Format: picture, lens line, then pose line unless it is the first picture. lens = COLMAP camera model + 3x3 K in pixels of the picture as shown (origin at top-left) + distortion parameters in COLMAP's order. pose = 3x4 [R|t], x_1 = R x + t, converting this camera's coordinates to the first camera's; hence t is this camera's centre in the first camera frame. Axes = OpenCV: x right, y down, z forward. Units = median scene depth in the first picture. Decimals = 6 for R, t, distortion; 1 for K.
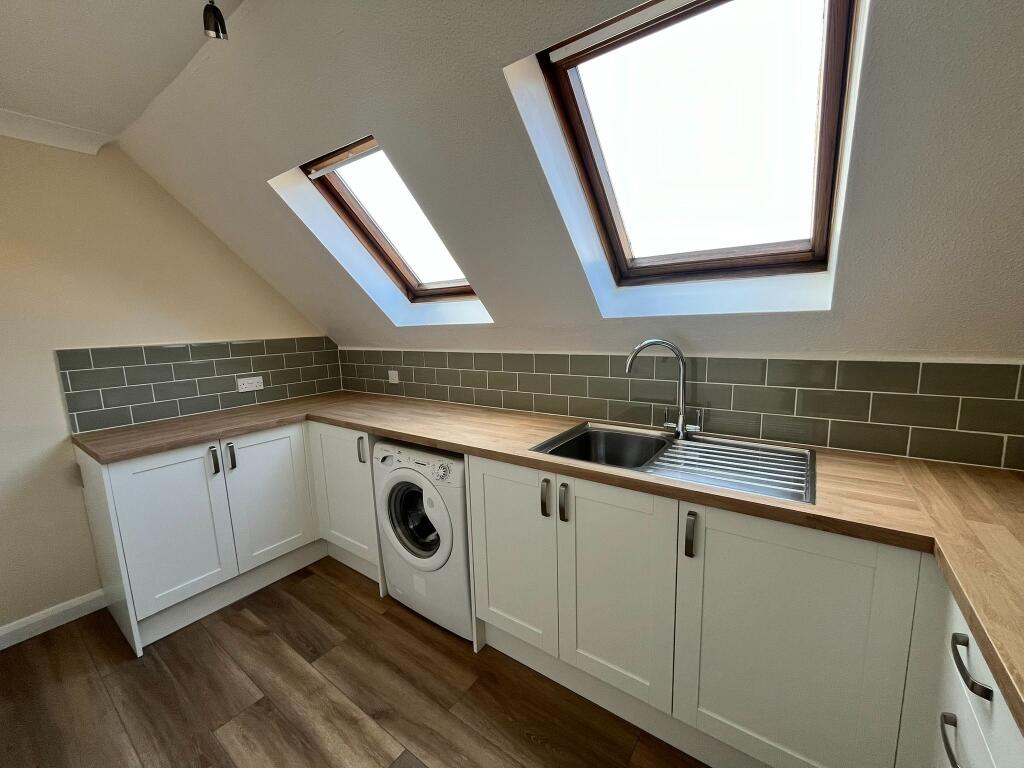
lens RADIAL K [[413.6, 0, 510.5], [0, 413.6, 388.2], [0, 0, 1]] dist [0.001388, -0.000250]
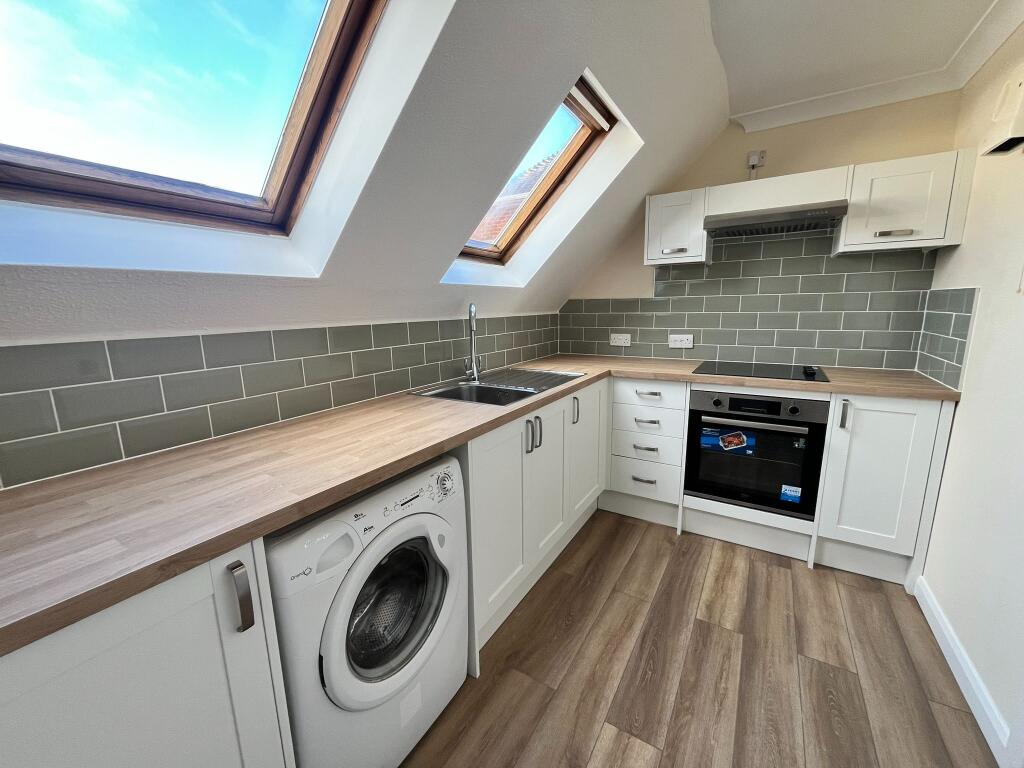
lens RADIAL K [[413.6, 0, 510.6], [0, 413.6, 381.3], [0, 0, 1]] dist [0.001388, -0.000250]
pose [[-0.074992, -0.149285, 0.985946, -0.874376], [0.173102, 0.971771, 0.160305, -0.066569], [-0.982045, 0.182691, -0.047033, 0.920116]]
